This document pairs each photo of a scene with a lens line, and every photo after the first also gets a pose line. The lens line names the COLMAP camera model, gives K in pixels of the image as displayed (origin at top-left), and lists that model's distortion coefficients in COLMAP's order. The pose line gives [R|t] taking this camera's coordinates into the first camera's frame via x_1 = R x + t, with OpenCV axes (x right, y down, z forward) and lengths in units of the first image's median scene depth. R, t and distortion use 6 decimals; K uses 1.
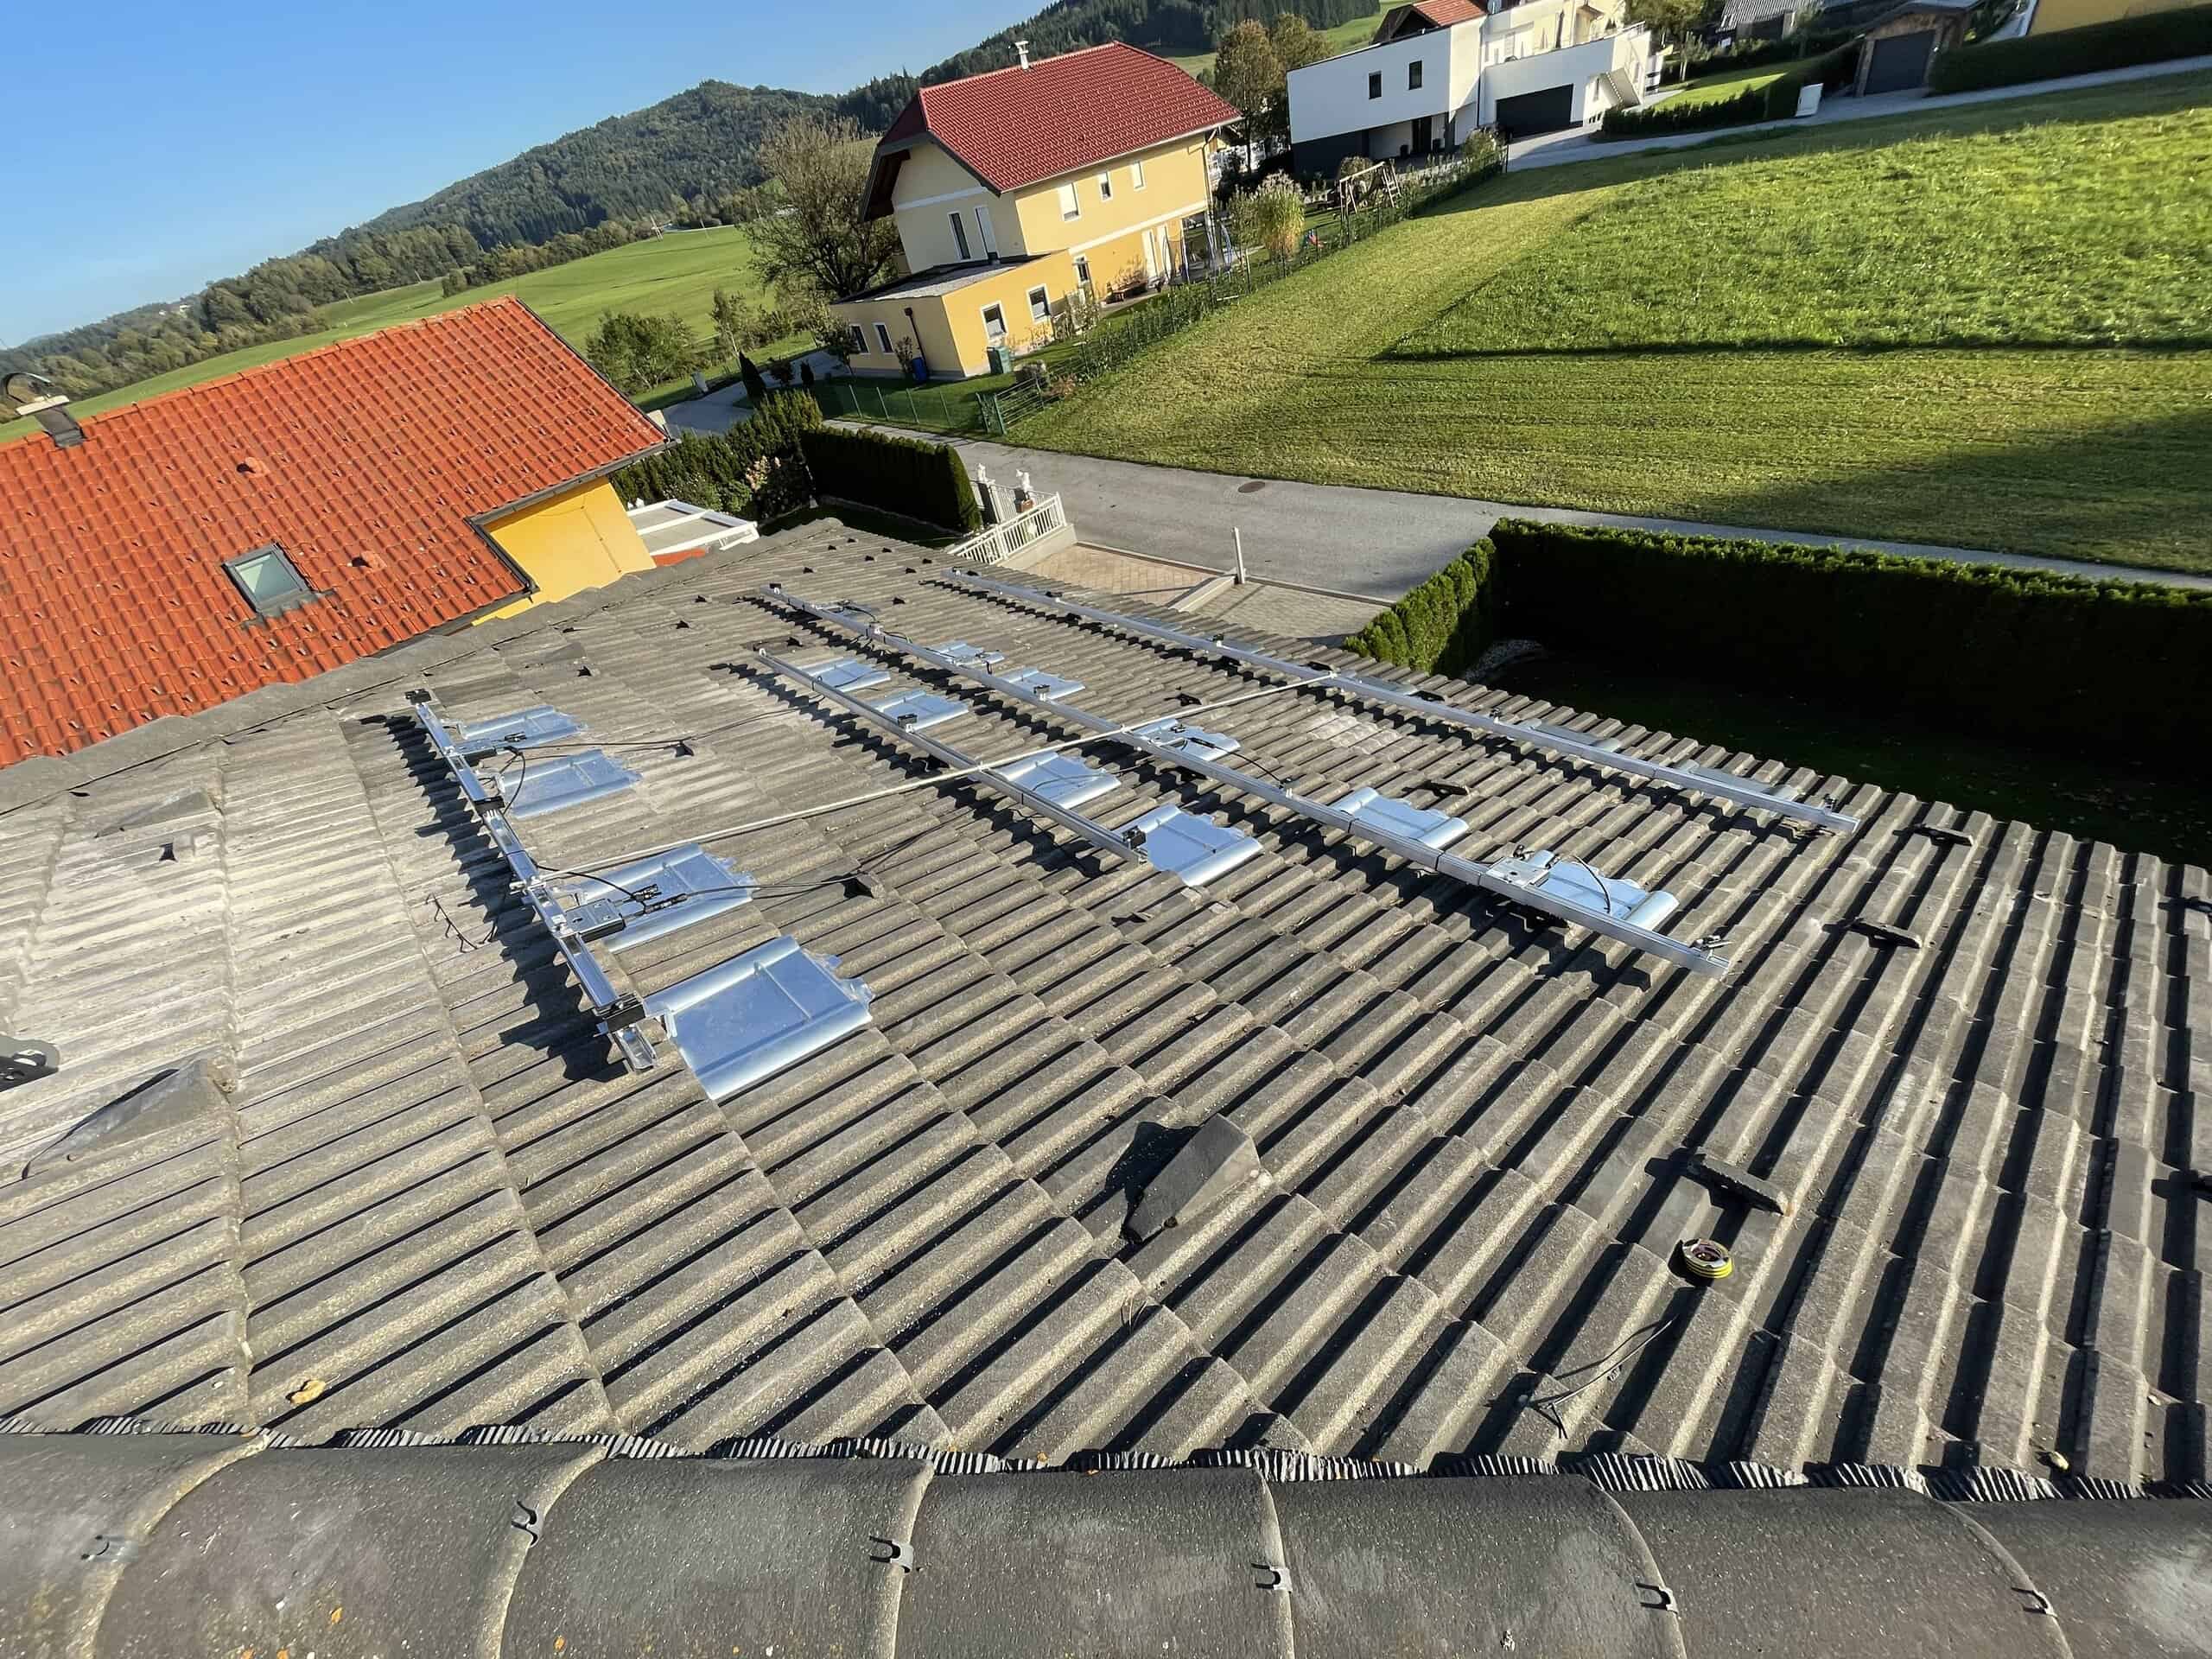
lens RADIAL K [[892.0, 0, 1110.2], [0, 892.0, 827.0], [0, 0, 1]] dist [0.001114, -0.000017]
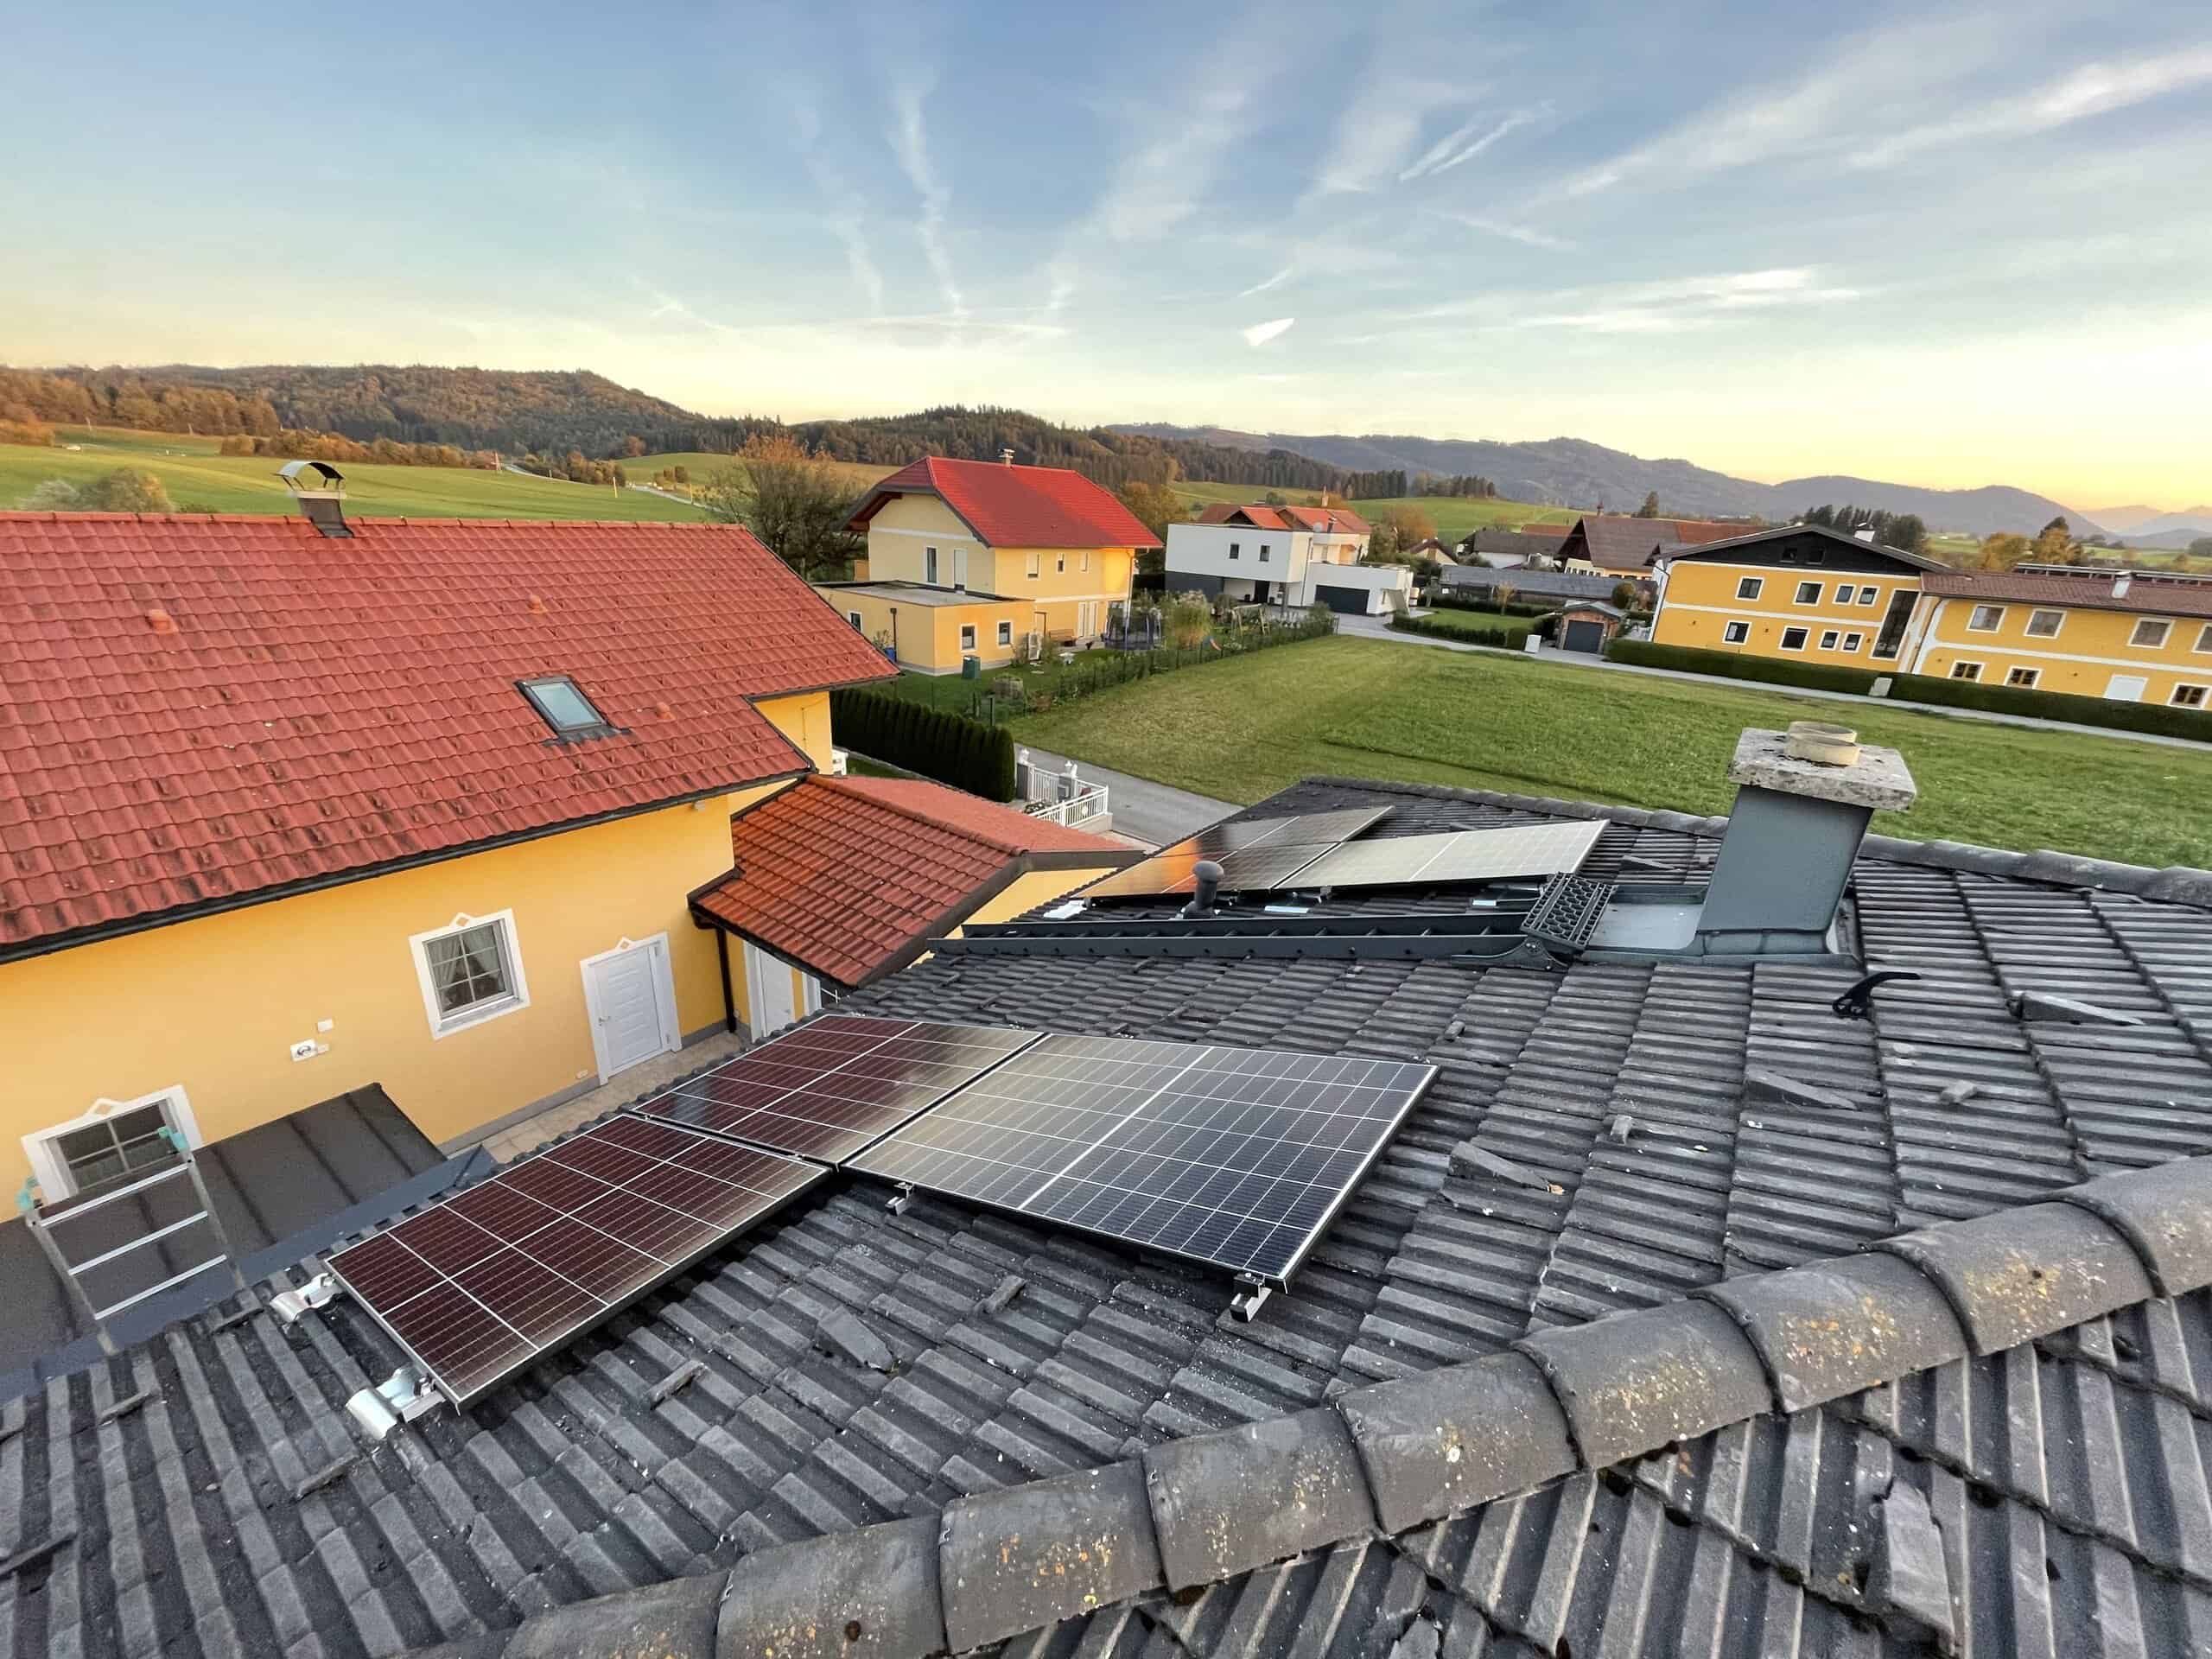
lens RADIAL K [[892.0, 0, 1121.3], [0, 892.0, 824.9], [0, 0, 1]] dist [0.001114, -0.000017]
pose [[0.947384, 0.191614, 0.256411, -0.295374], [-0.092150, 0.930390, -0.354799, 0.068867], [-0.306547, 0.312503, 0.899094, -0.018287]]
